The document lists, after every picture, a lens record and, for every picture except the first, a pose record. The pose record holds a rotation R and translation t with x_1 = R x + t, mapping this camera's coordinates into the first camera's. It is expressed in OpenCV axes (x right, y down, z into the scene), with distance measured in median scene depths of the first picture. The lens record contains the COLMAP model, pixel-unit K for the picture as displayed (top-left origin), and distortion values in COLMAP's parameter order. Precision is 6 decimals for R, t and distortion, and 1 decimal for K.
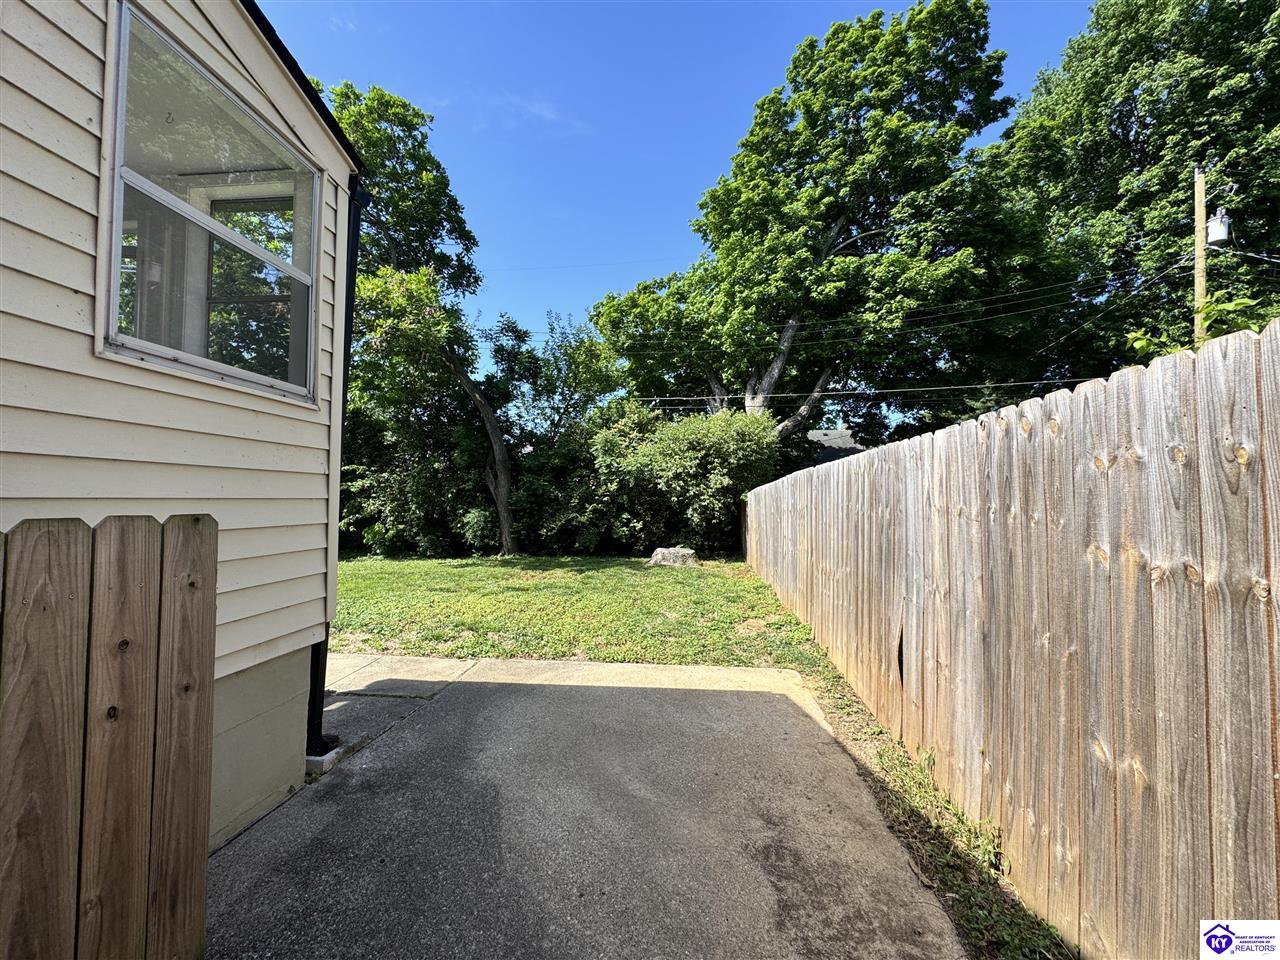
lens RADIAL K [[514.6, 0, 644.5], [0, 514.6, 487.0], [0, 0, 1]] dist [-0.007833, 0.001395]
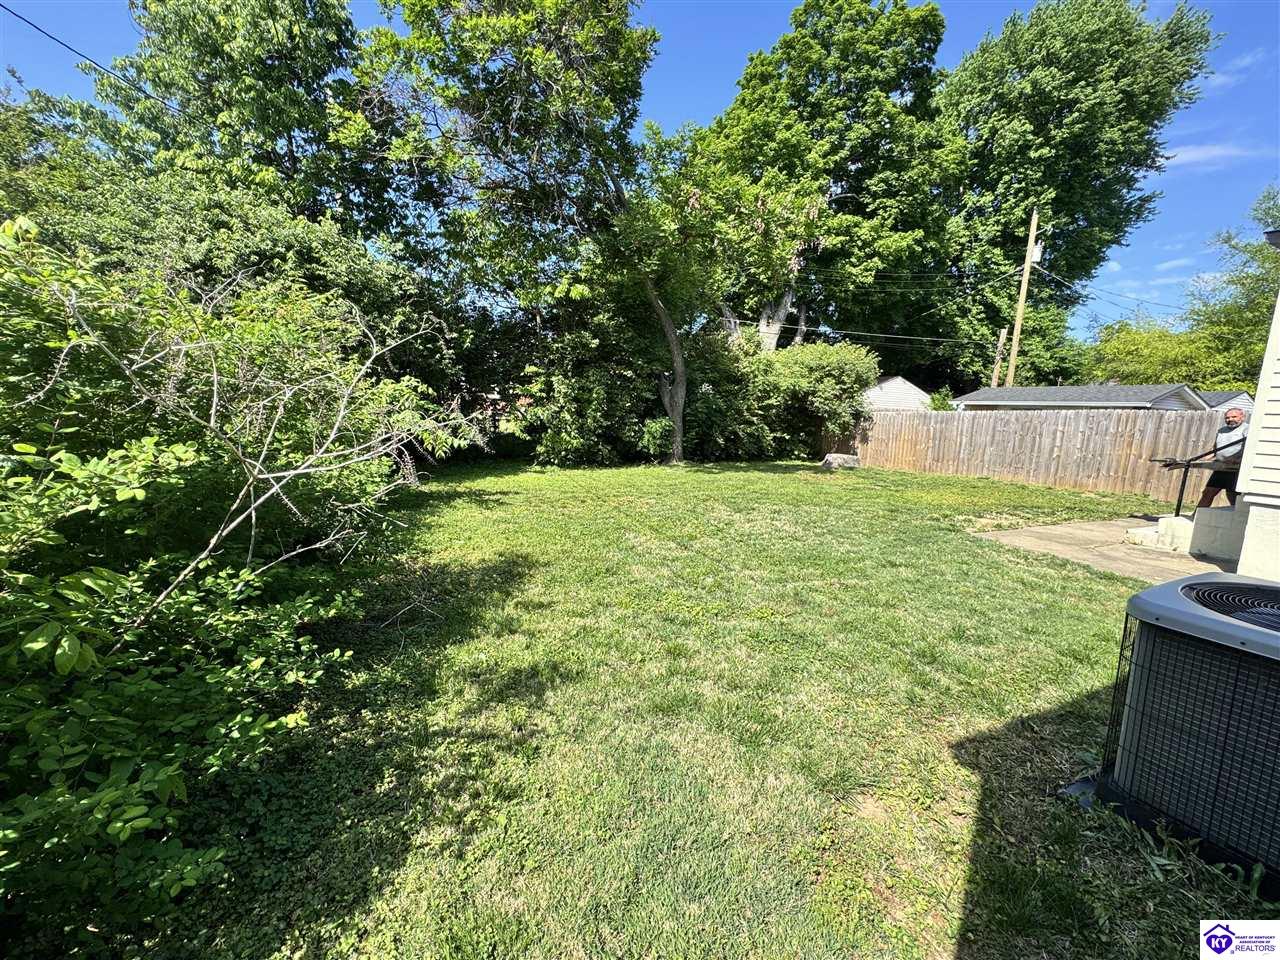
lens RADIAL K [[514.6, 0, 643.5], [0, 514.6, 476.2], [0, 0, 1]] dist [-0.007833, 0.001395]
pose [[0.874862, -0.030114, 0.483436, -0.846458], [-0.055534, 0.985248, 0.161871, -0.009759], [-0.481179, -0.168462, 0.860283, 0.102208]]
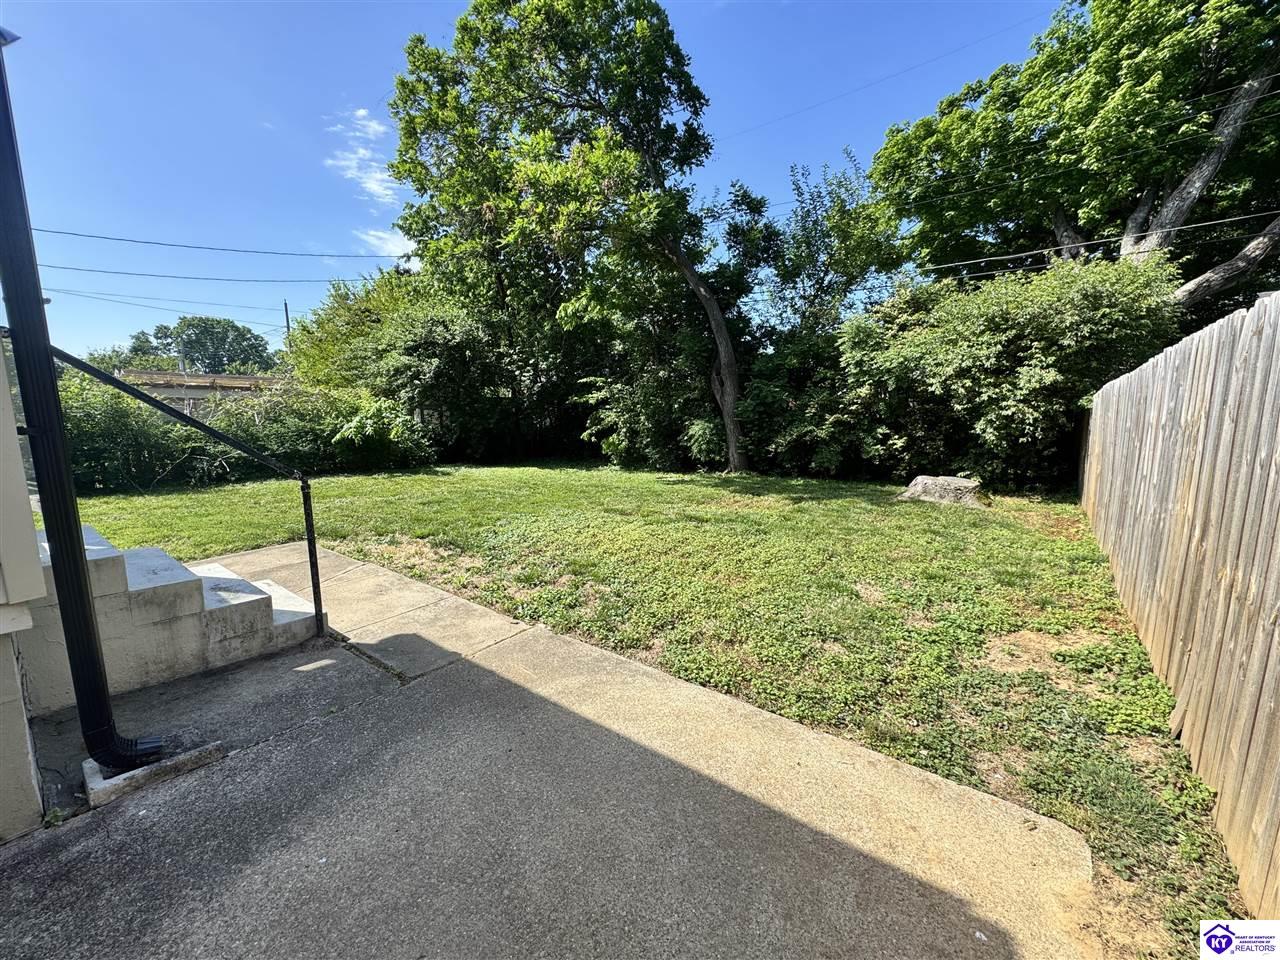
lens RADIAL K [[514.6, 0, 631.3], [0, 514.6, 484.6], [0, 0, 1]] dist [-0.007833, 0.001395]
pose [[0.844514, 0.067299, -0.531289, 0.057764], [0.021882, 0.986908, 0.159796, 0.006683], [0.535087, -0.146575, 0.831984, 0.159622]]
